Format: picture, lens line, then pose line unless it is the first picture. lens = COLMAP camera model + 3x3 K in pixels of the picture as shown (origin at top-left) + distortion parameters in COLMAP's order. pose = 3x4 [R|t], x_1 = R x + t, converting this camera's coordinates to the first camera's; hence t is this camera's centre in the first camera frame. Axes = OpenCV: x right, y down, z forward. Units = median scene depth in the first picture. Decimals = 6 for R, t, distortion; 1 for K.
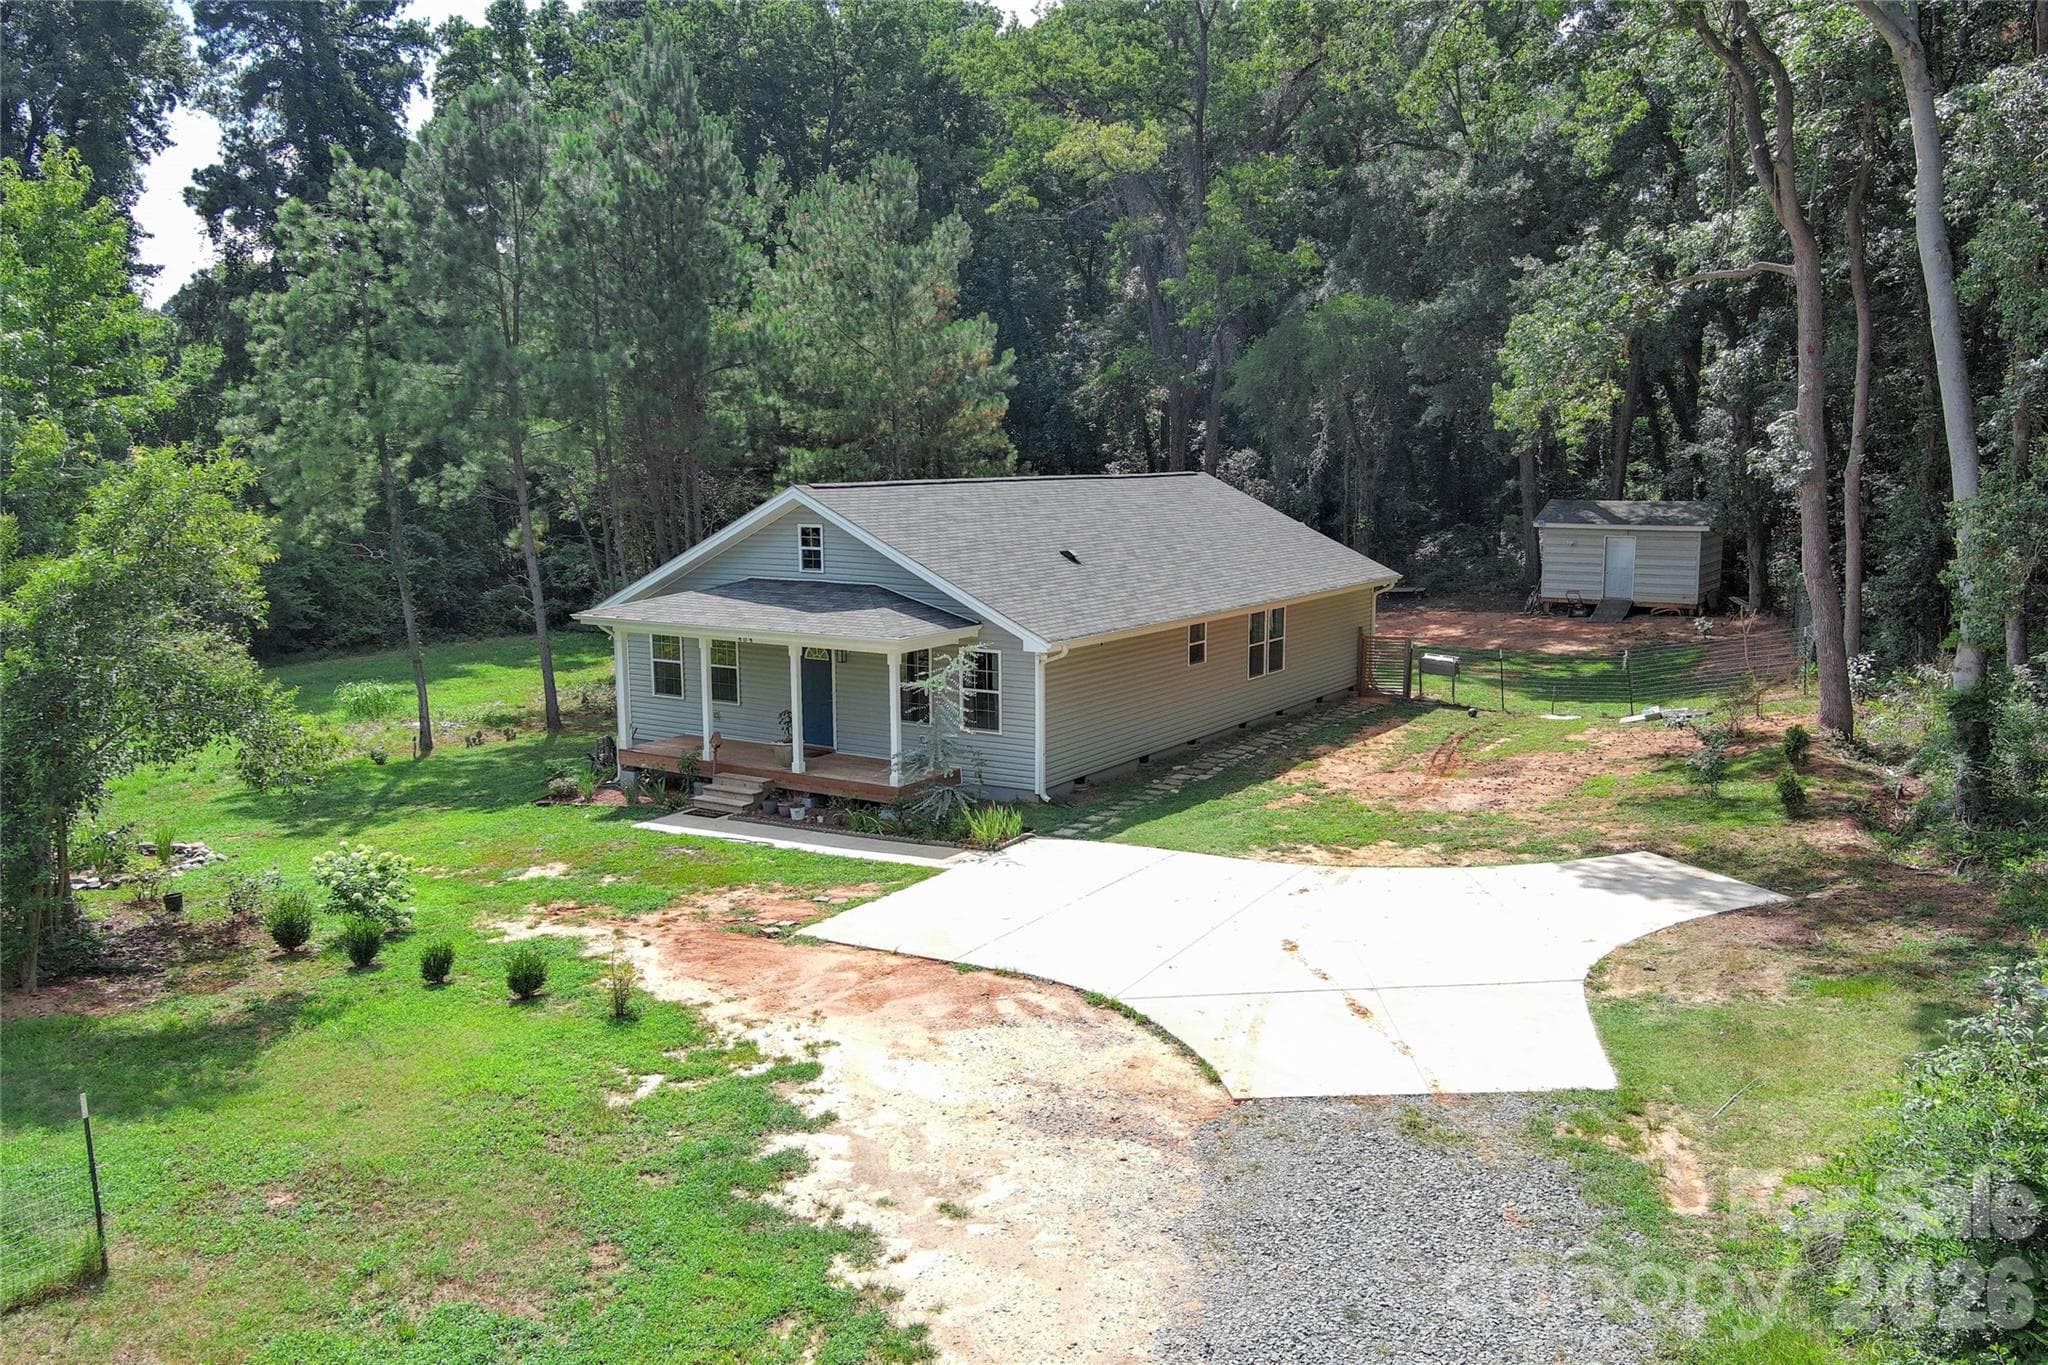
lens RADIAL K [[1573.4, 0, 1024.0], [0, 1573.4, 682.5], [0, 0, 1]] dist [0.020567, -0.003147]
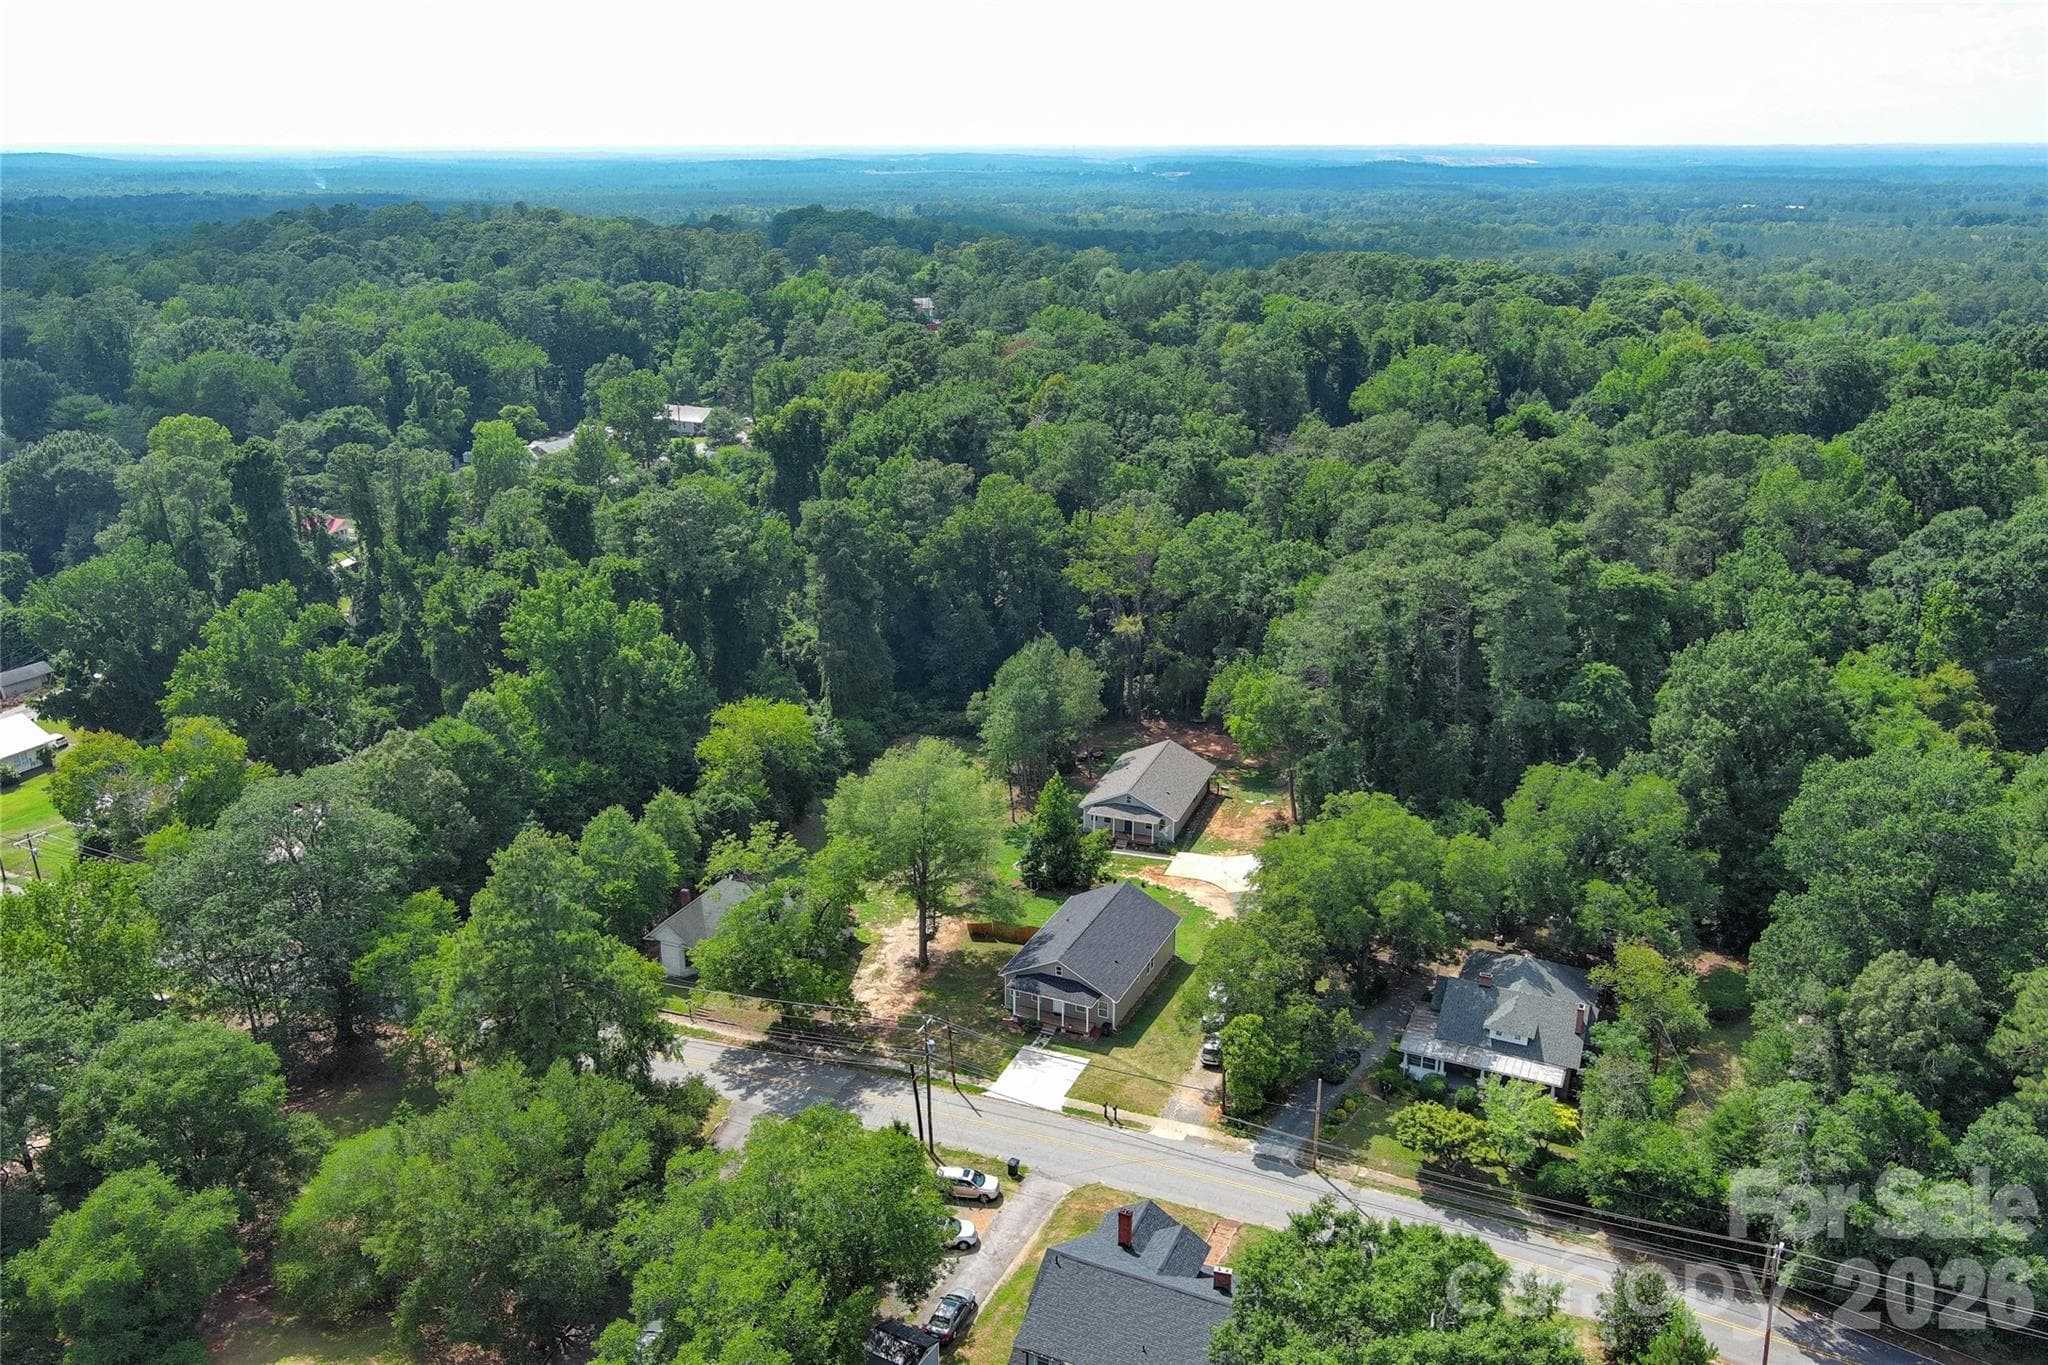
lens RADIAL K [[1573.4, 0, 1024.0], [0, 1573.4, 682.5], [0, 0, 1]] dist [0.020567, -0.003147]
pose [[0.976882, -0.060928, 0.204915, -2.647745], [0.022851, 0.982795, 0.183278, -2.496699], [-0.212556, -0.174359, 0.961467, -6.980047]]
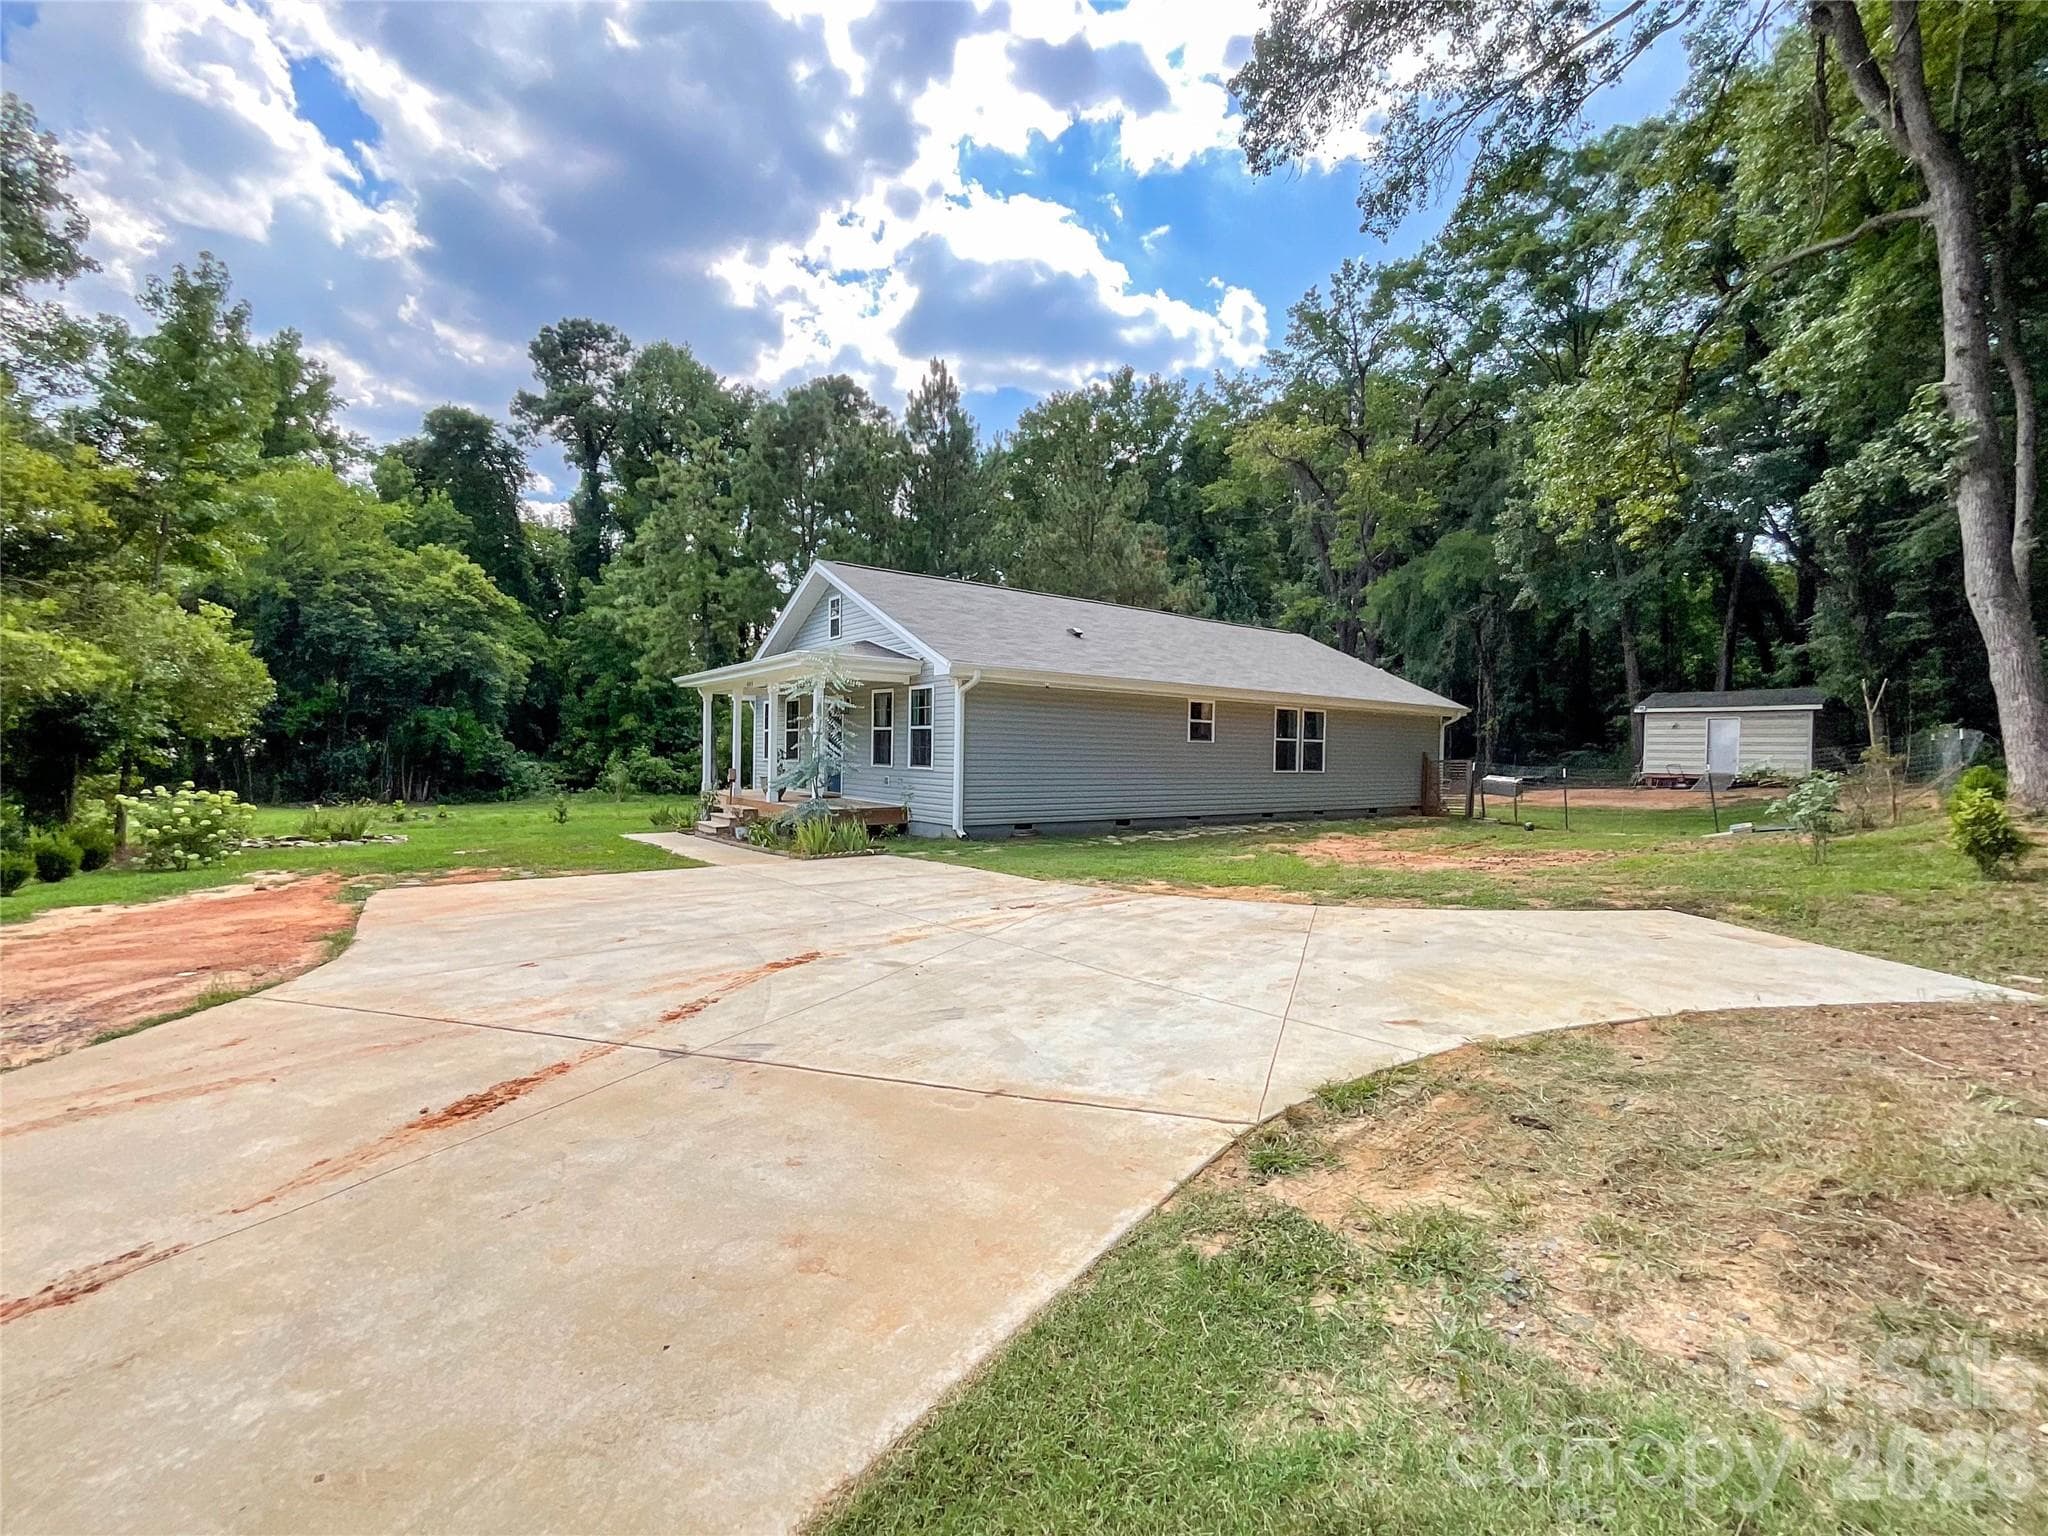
lens RADIAL K [[848.3, 0, 1024.0], [0, 848.3, 768.0], [0, 0, 1]] dist [-0.005794, 0.000129]
pose [[0.936956, 0.028201, -0.348309, 0.342863], [-0.071747, 0.991028, -0.112761, 0.132551], [0.342004, 0.130642, 0.930573, 0.768142]]
